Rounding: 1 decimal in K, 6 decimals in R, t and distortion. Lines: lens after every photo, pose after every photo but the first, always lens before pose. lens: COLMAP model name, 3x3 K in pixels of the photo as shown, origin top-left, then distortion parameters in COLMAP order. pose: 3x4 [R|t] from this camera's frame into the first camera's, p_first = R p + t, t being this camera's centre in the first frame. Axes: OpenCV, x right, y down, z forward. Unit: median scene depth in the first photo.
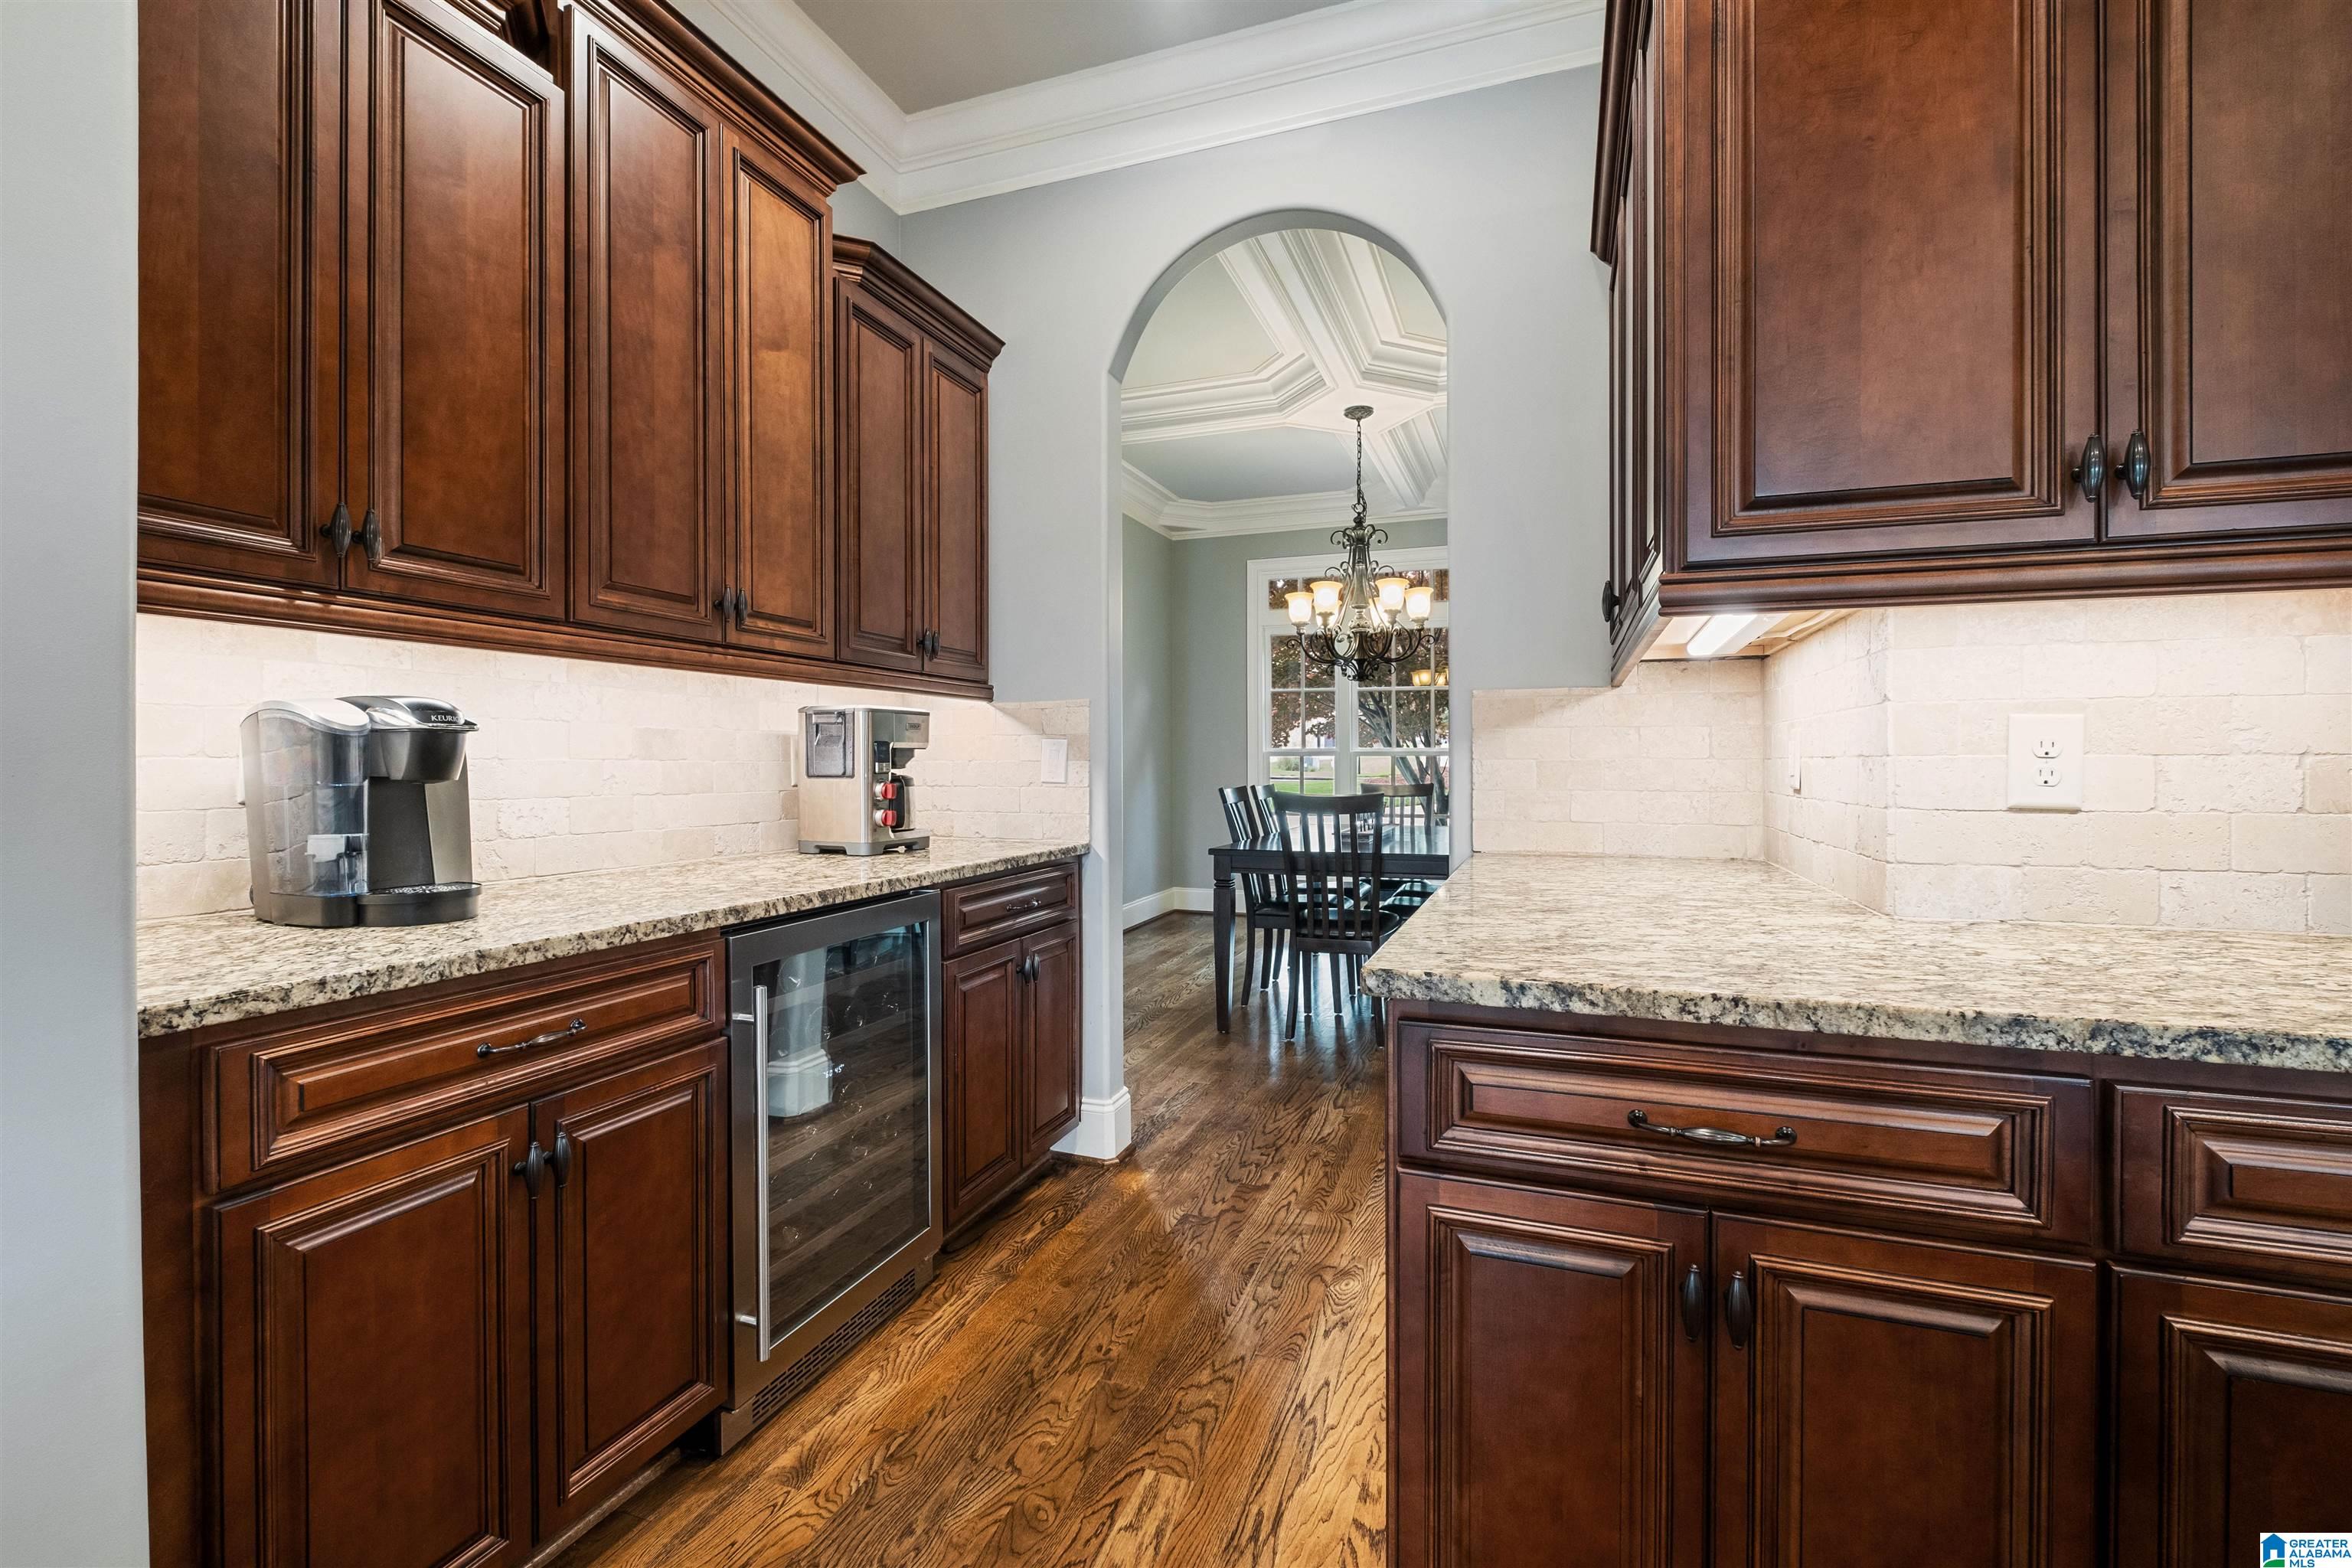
lens RADIAL K [[1045.1, 0, 1172.3], [0, 1045.1, 776.4], [0, 0, 1]] dist [0.002378, -0.002278]
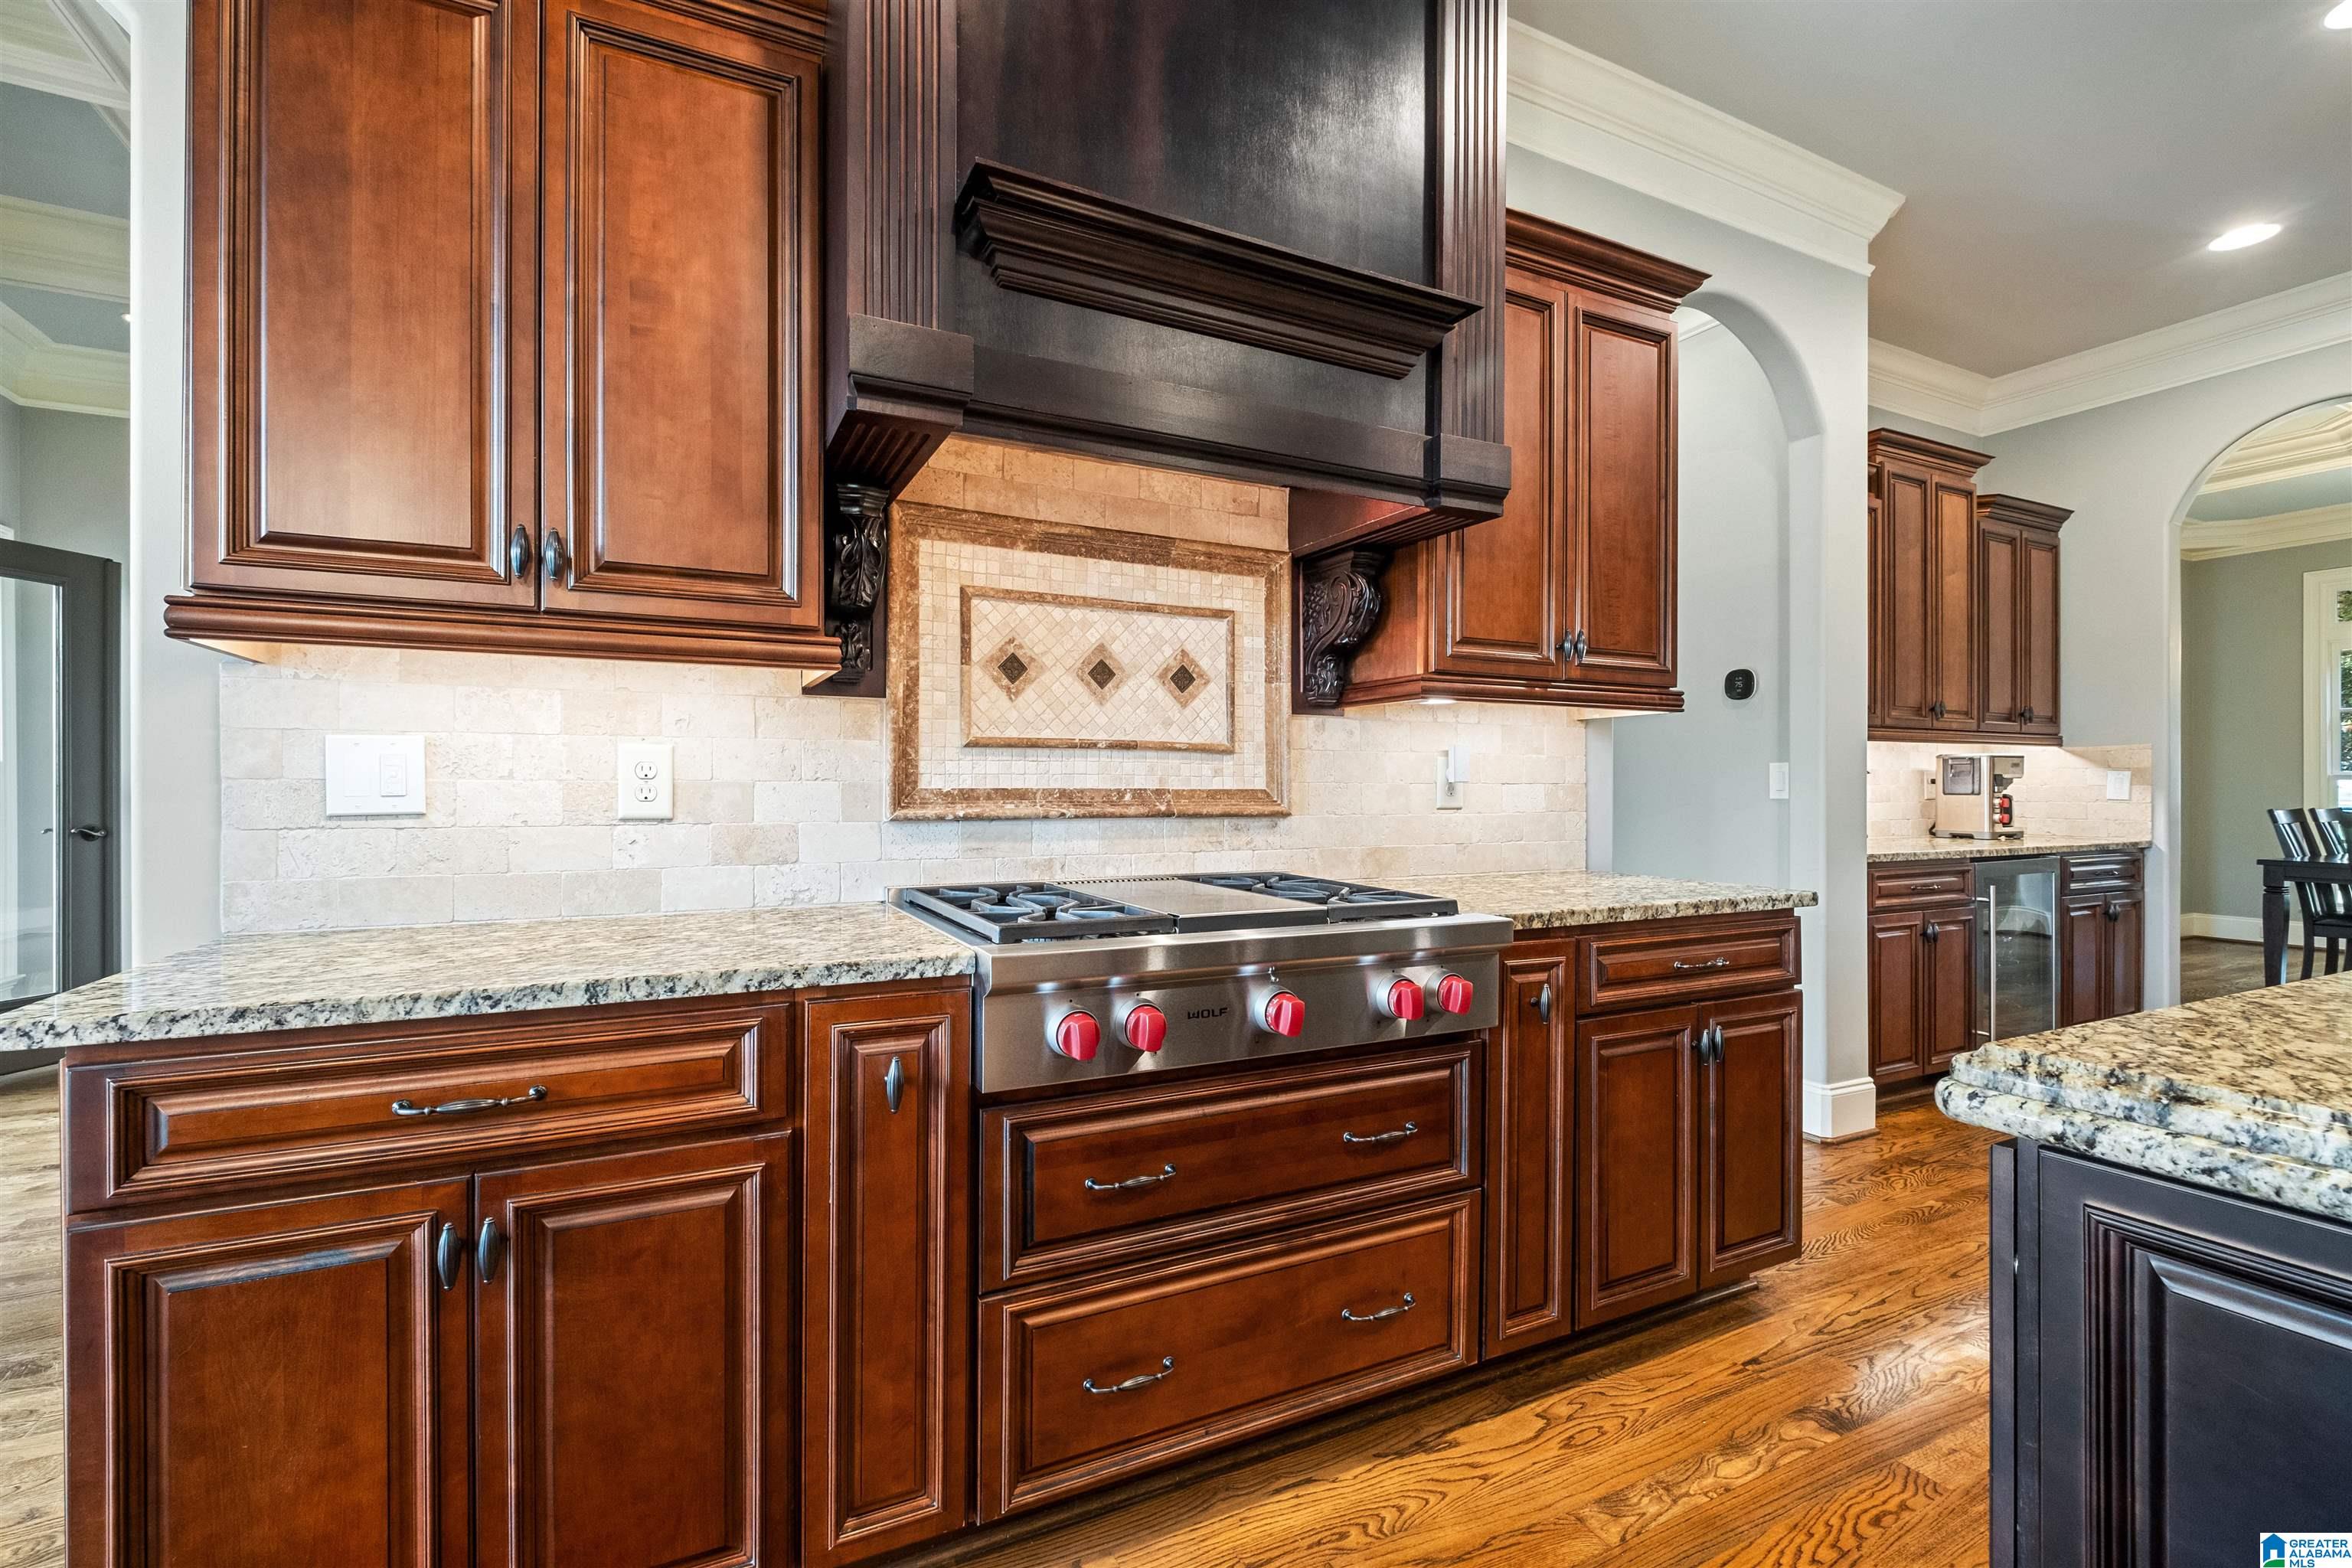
lens RADIAL K [[1045.1, 0, 1173.3], [0, 1045.1, 787.8], [0, 0, 1]] dist [0.002378, -0.002278]
pose [[0.730645, 0.002570, -0.682752, -0.085124], [-0.010251, 0.999921, -0.007207, 0.014322], [0.682680, 0.012264, 0.730614, -1.096703]]
